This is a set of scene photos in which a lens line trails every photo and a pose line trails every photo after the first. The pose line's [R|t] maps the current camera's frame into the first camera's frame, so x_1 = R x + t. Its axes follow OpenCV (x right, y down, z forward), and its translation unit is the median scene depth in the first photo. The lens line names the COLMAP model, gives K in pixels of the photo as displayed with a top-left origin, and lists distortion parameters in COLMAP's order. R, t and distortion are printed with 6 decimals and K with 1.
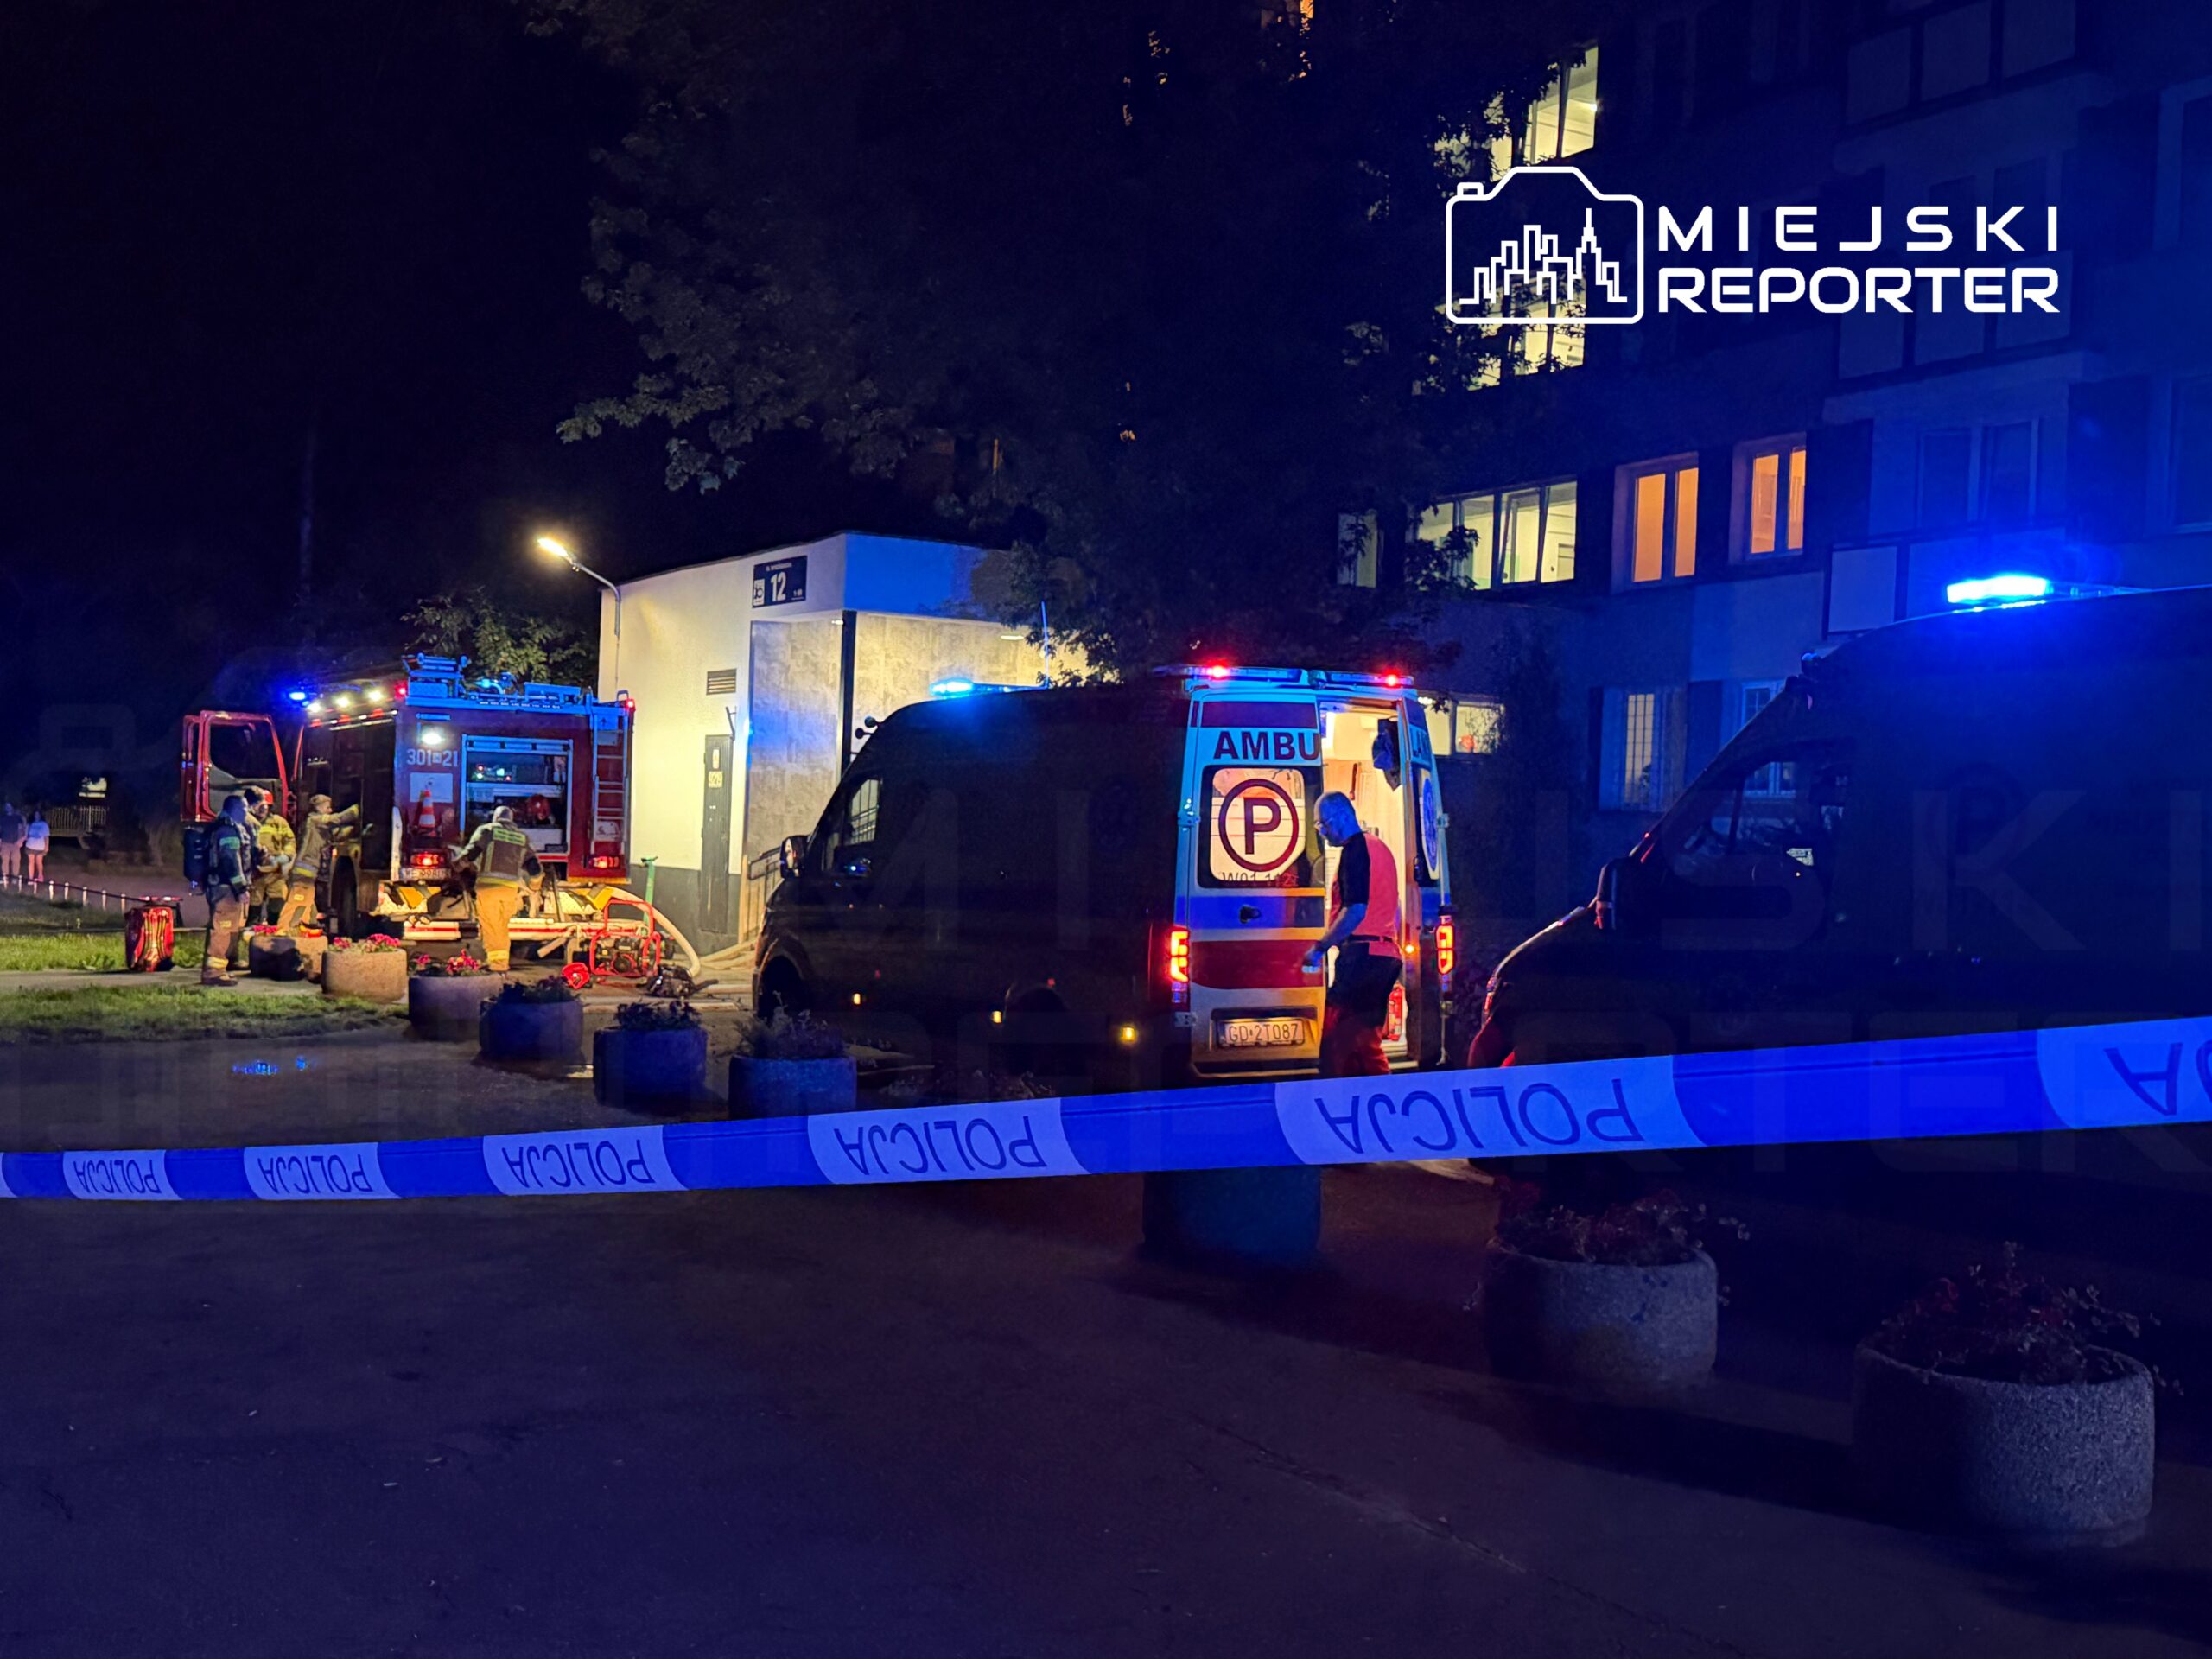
lens RADIAL K [[2360.6, 0, 1106.0], [0, 2360.6, 829.5], [0, 0, 1]] dist [0.106088, -0.399784]
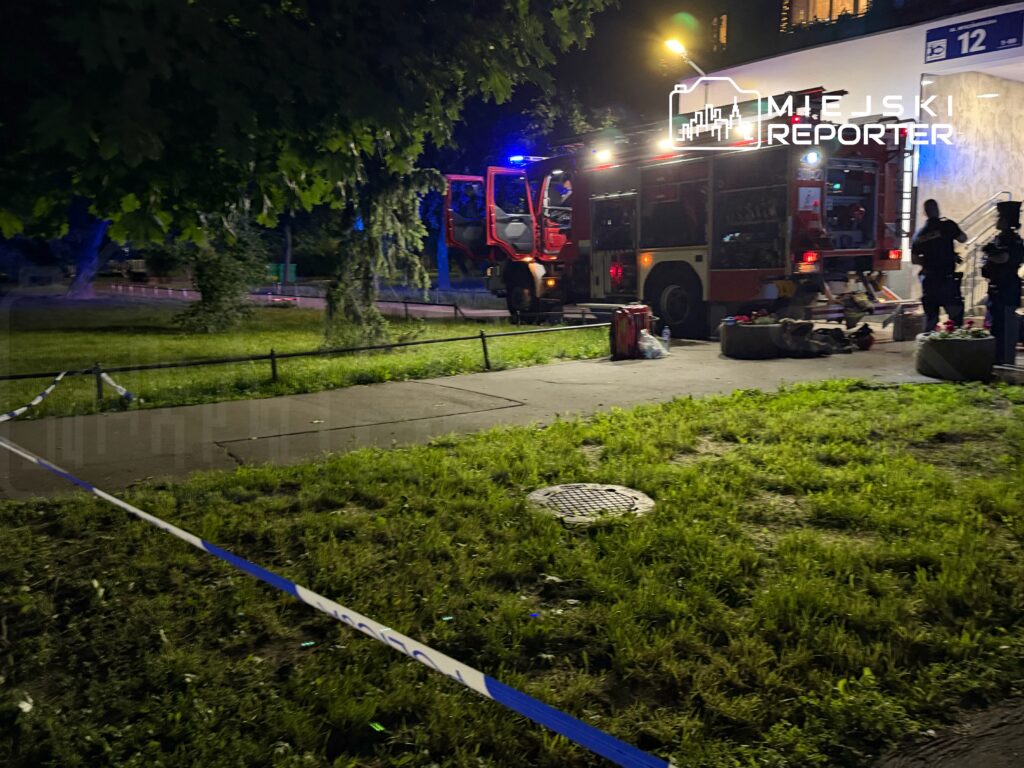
lens RADIAL K [[890.8, 0, 513.2], [0, 890.8, 405.3], [0, 0, 1]] dist [0.109909, -0.209530]
pose [[0.996749, -0.056835, 0.057102, -0.423587], [0.046653, 0.985013, 0.166053, 0.002605], [-0.065684, -0.162849, 0.984462, 0.472359]]
